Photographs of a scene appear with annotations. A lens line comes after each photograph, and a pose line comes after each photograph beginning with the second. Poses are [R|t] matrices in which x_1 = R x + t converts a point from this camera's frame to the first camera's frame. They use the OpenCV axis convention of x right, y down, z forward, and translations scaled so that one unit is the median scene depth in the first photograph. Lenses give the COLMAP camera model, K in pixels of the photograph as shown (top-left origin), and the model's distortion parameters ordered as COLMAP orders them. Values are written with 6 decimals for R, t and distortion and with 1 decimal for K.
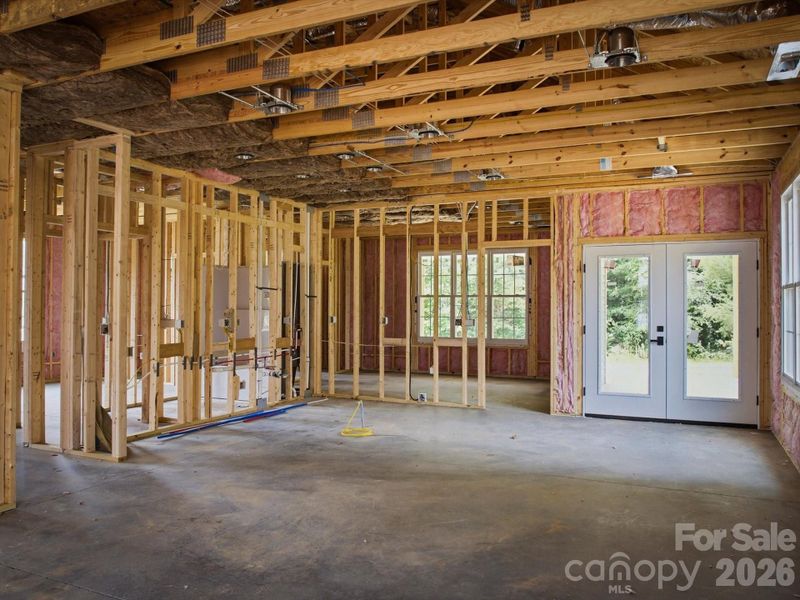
lens RADIAL K [[632.8, 0, 400.4], [0, 632.8, 298.1], [0, 0, 1]] dist [-0.025041, -0.002822]
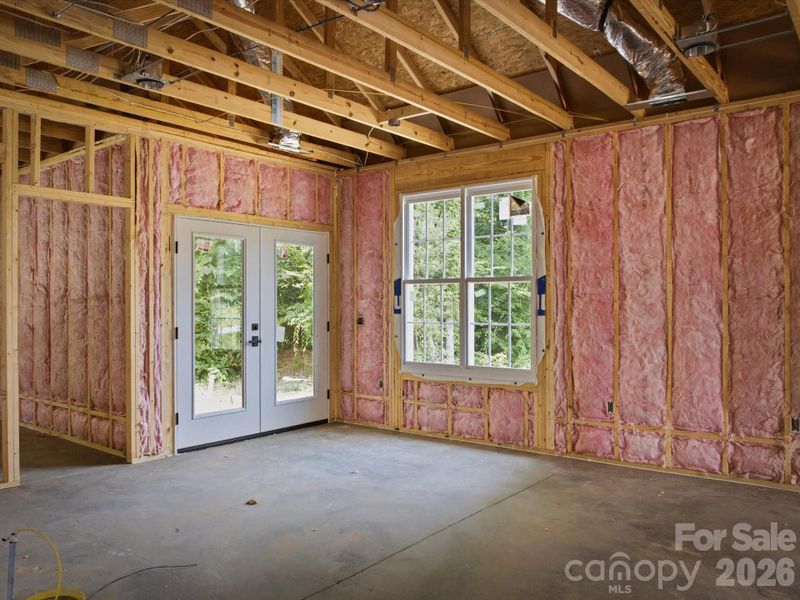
lens RADIAL K [[632.8, 0, 400.1], [0, 632.8, 303.2], [0, 0, 1]] dist [-0.025041, -0.002822]
pose [[0.245470, -0.001639, 0.969403, -0.338479], [-0.004788, 0.999984, 0.002903, 0.012949], [-0.969392, -0.005354, 0.245459, 0.574458]]
